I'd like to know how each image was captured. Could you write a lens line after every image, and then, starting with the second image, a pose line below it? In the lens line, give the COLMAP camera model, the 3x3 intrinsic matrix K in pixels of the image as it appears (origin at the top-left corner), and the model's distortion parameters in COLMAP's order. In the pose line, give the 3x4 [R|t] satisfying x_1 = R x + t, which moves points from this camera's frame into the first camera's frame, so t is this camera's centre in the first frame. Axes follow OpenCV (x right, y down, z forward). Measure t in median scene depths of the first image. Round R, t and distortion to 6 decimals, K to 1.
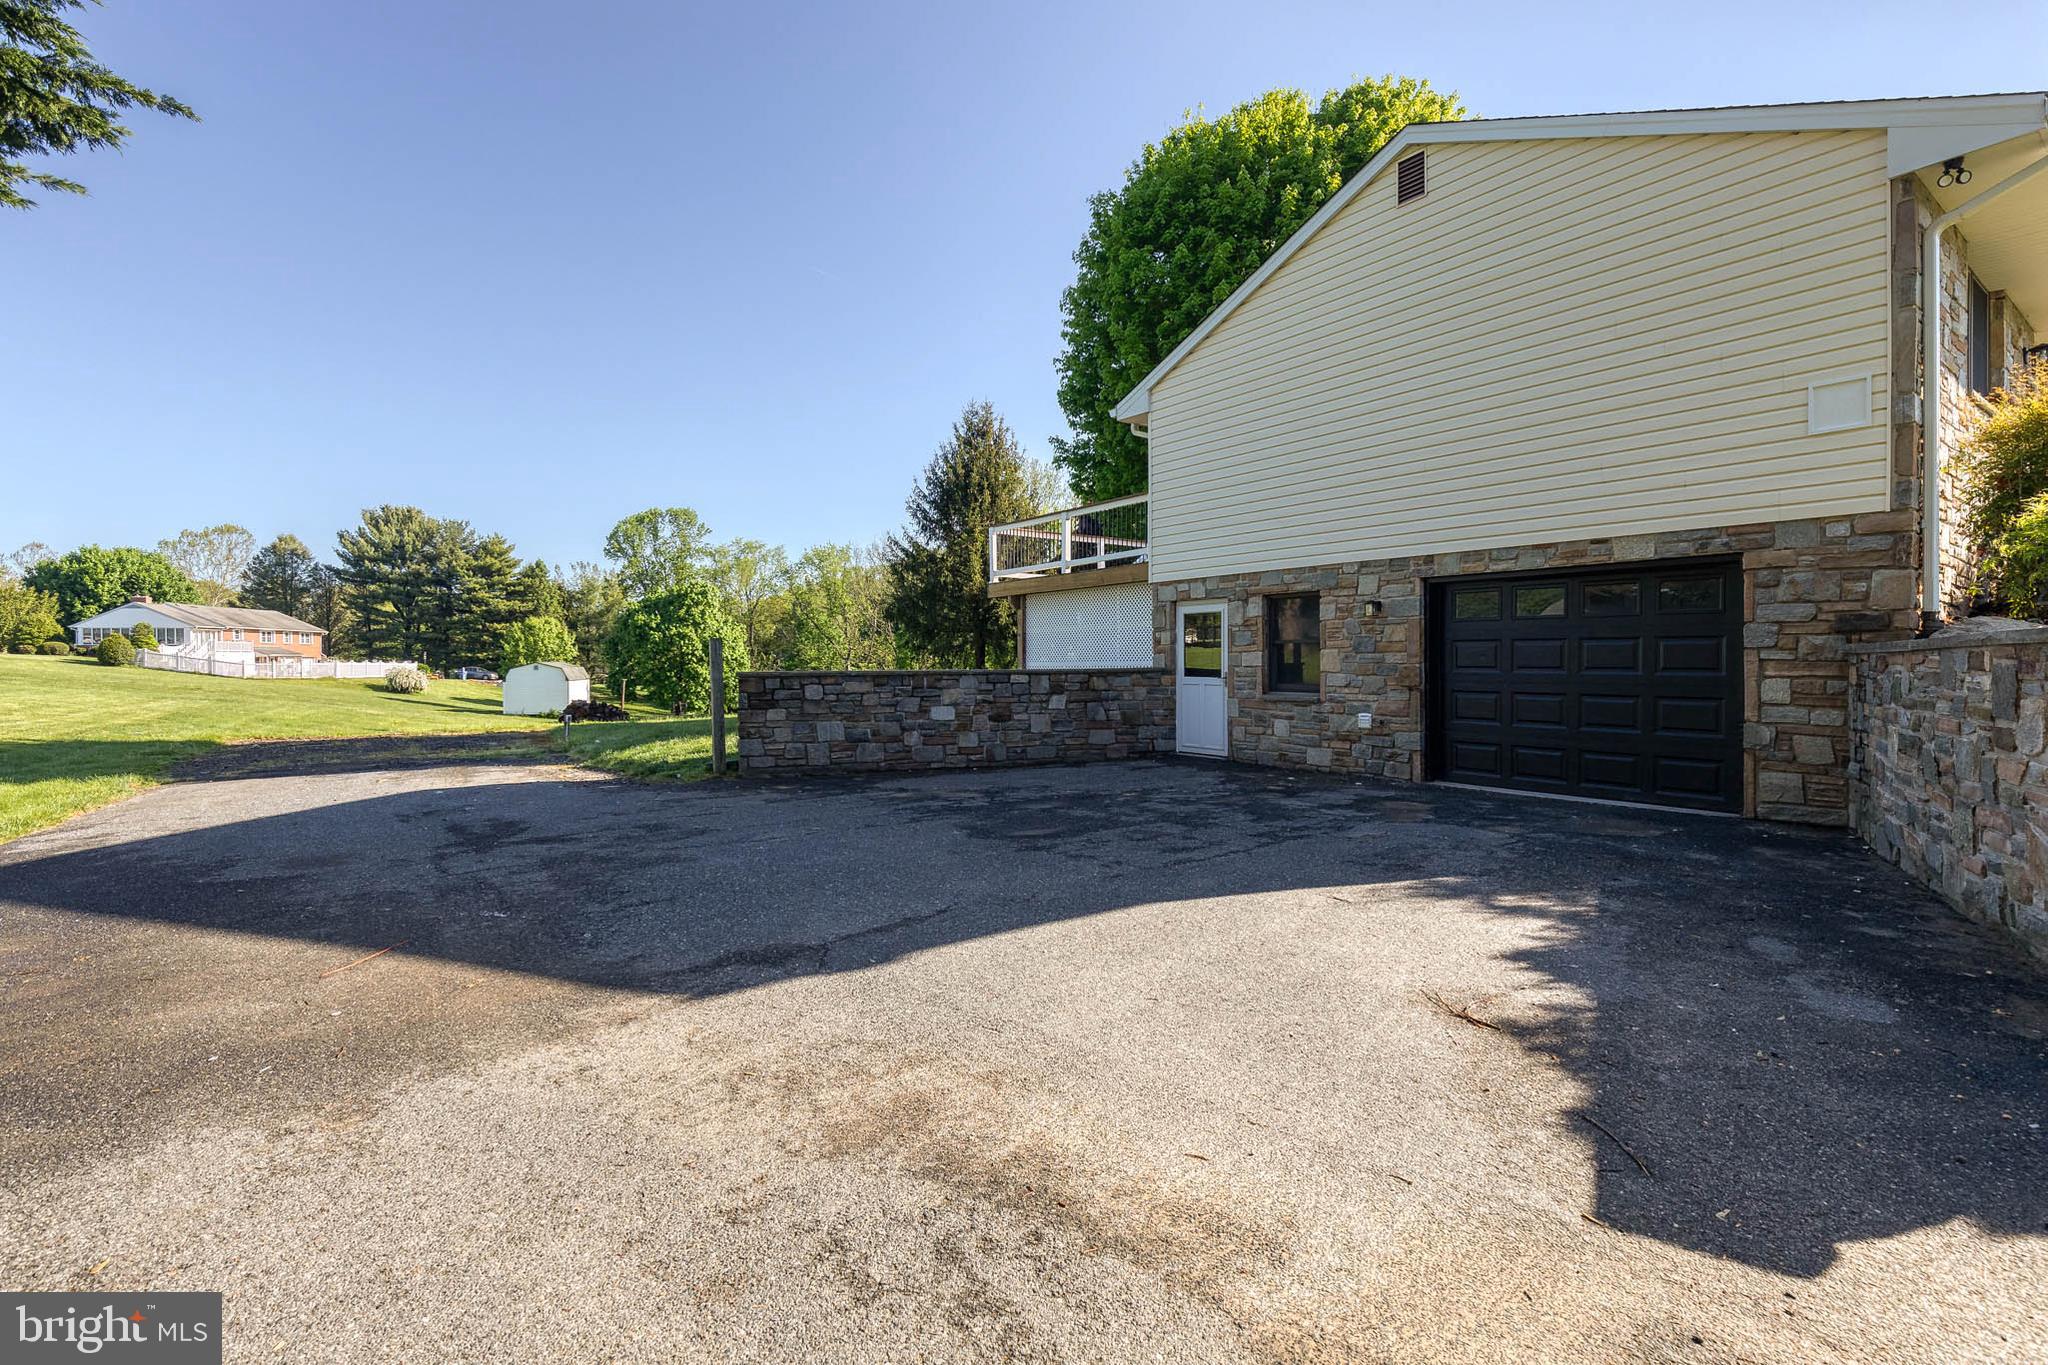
lens RADIAL K [[935.7, 0, 1046.8], [0, 935.7, 669.2], [0, 0, 1]] dist [-0.000711, 0.000745]
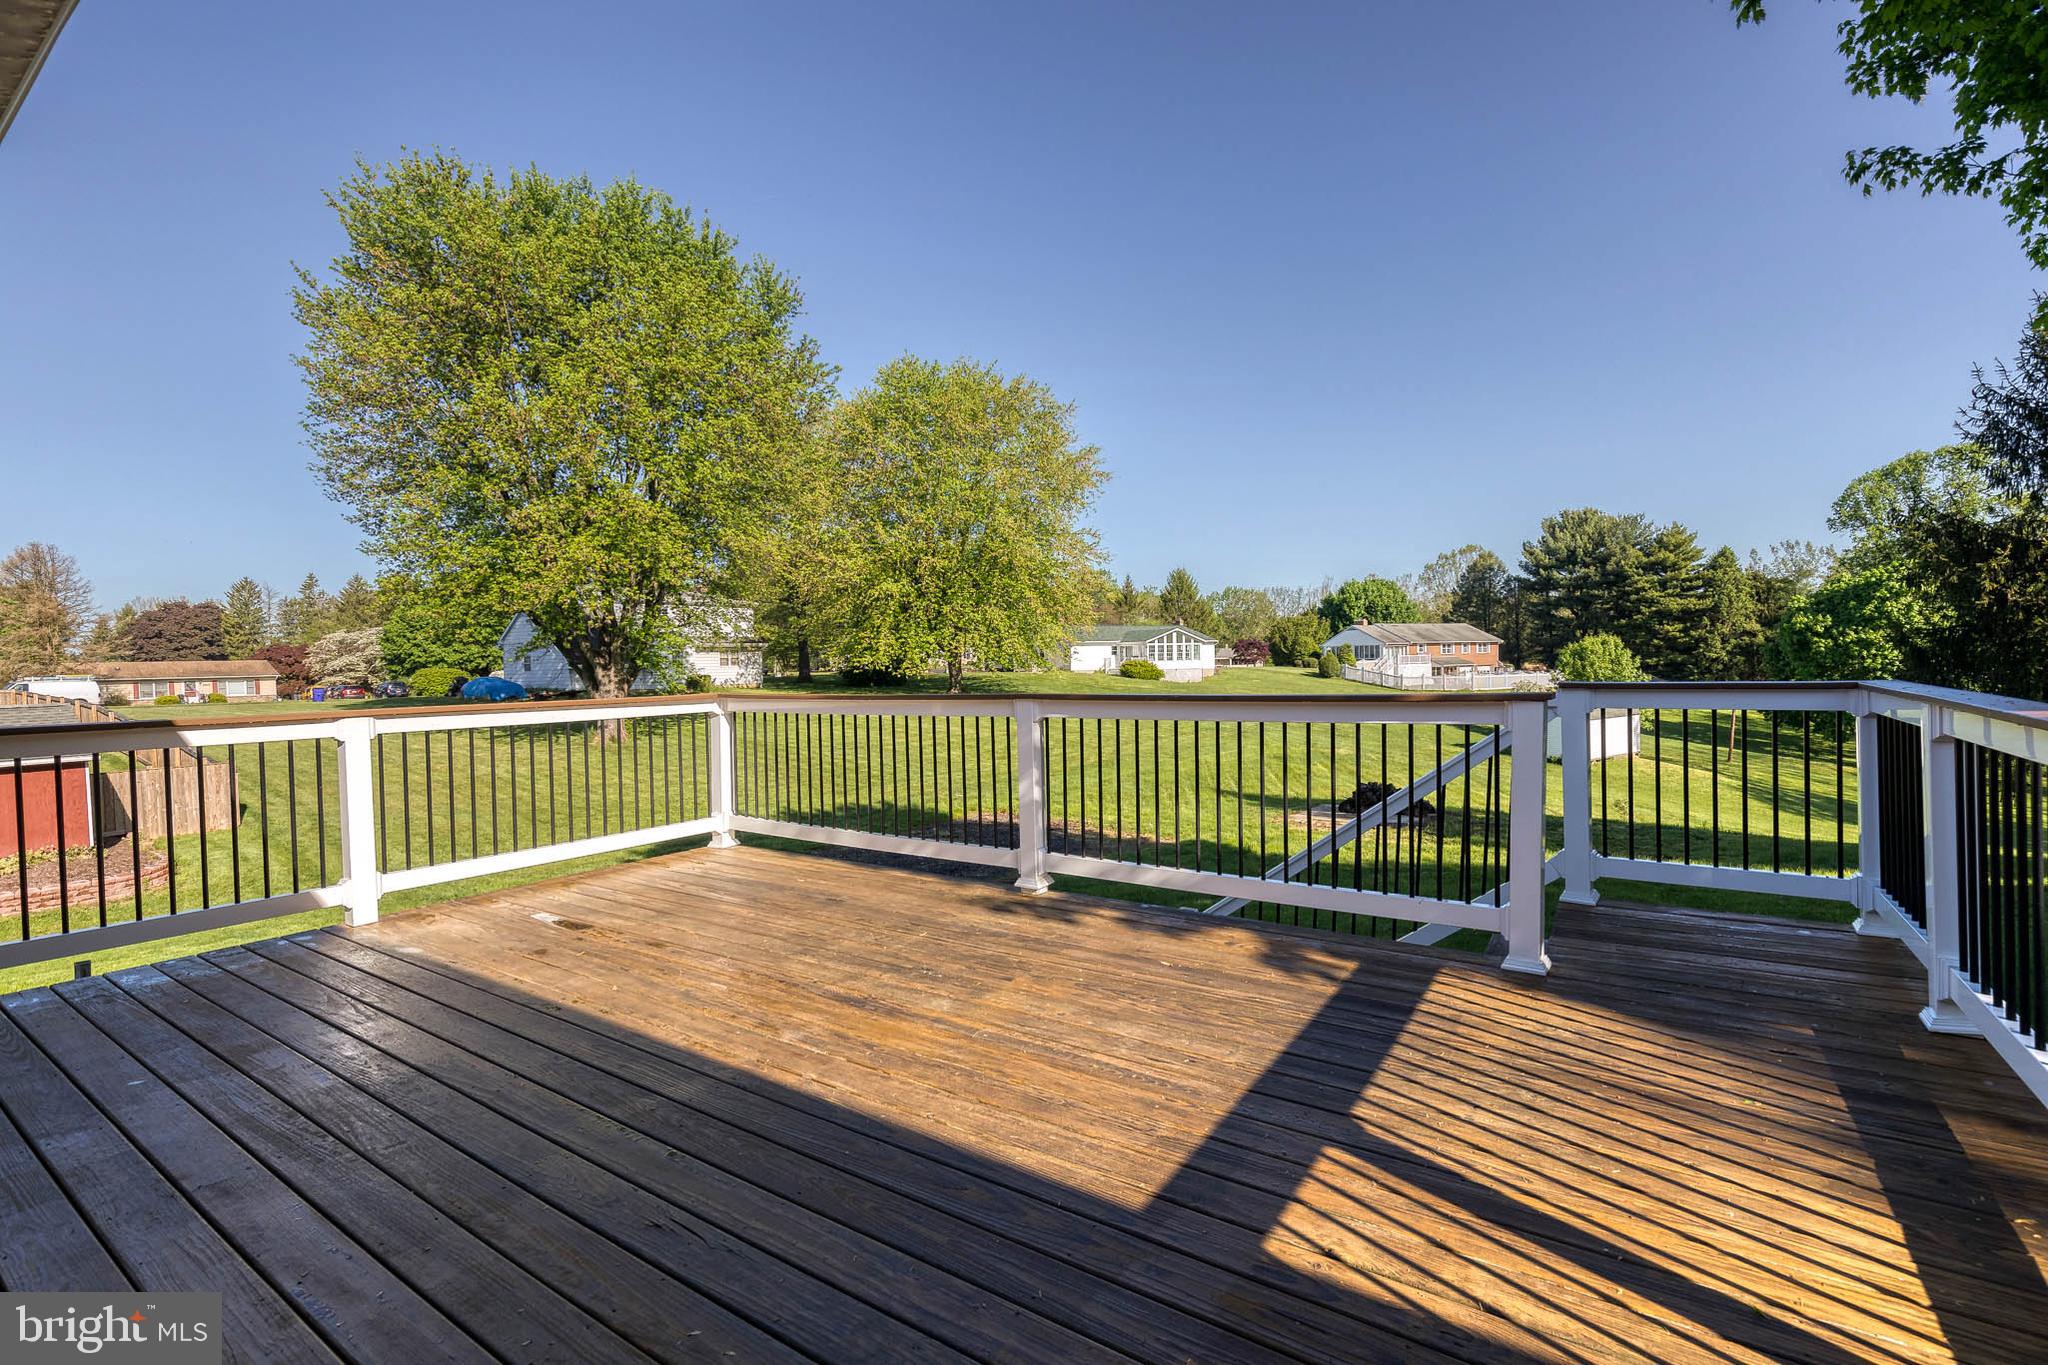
lens RADIAL K [[918.3, 0, 1045.8], [0, 918.3, 683.9], [0, 0, 1]] dist [0.008908, -0.001265]
pose [[0.323745, 0.023710, -0.945847, 0.057004], [0.011629, 0.999511, 0.029035, -0.028406], [0.946073, -0.020399, 0.323311, 0.172422]]
